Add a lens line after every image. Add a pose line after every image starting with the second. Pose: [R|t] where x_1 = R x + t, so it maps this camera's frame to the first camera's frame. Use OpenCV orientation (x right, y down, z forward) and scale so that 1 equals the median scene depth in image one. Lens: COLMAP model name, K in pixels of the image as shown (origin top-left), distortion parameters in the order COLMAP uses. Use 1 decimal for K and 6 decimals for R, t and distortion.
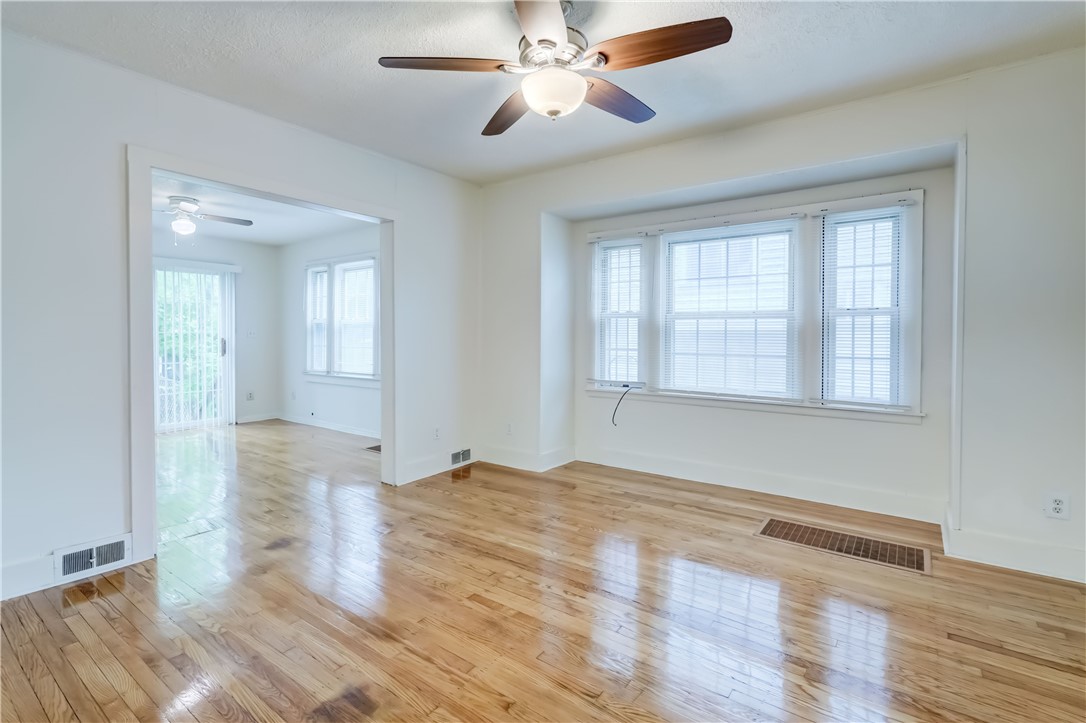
lens RADIAL K [[493.9, 0, 565.7], [0, 493.9, 345.7], [0, 0, 1]] dist [-0.026621, 0.014407]
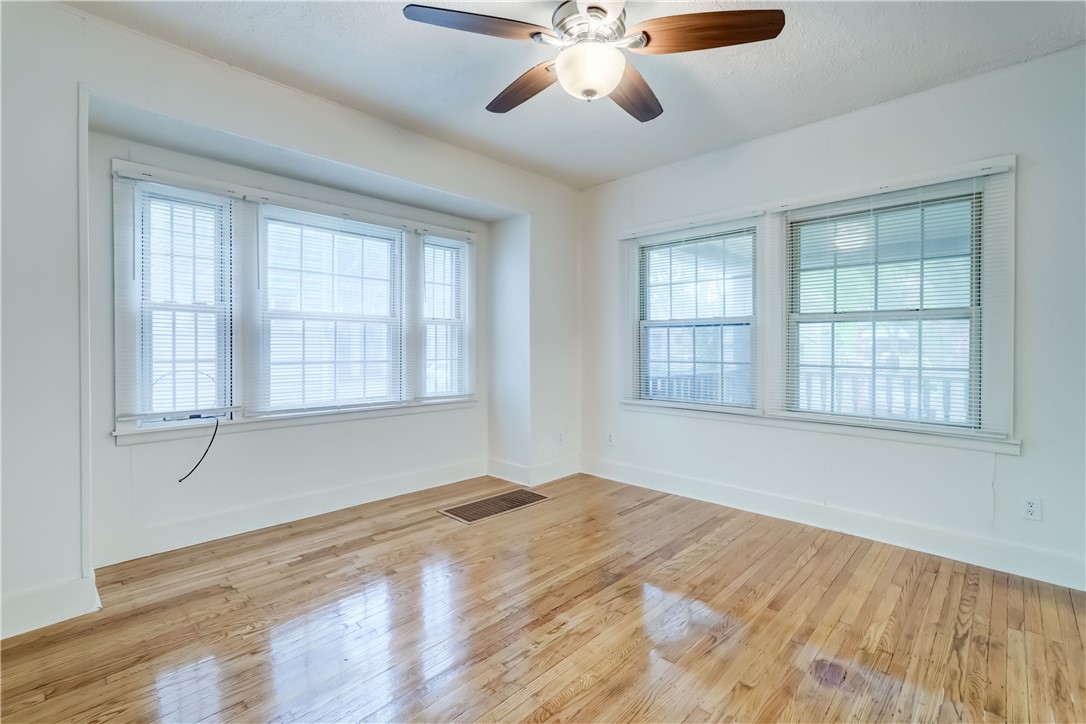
lens RADIAL K [[495.4, 0, 534.8], [0, 495.4, 345.7], [0, 0, 1]] dist [-0.003243, 0.000365]
pose [[0.176708, -0.008252, 0.984229, -0.561411], [0.015318, 0.999867, 0.005633, -0.011905], [-0.984144, 0.014081, 0.176811, 0.555480]]
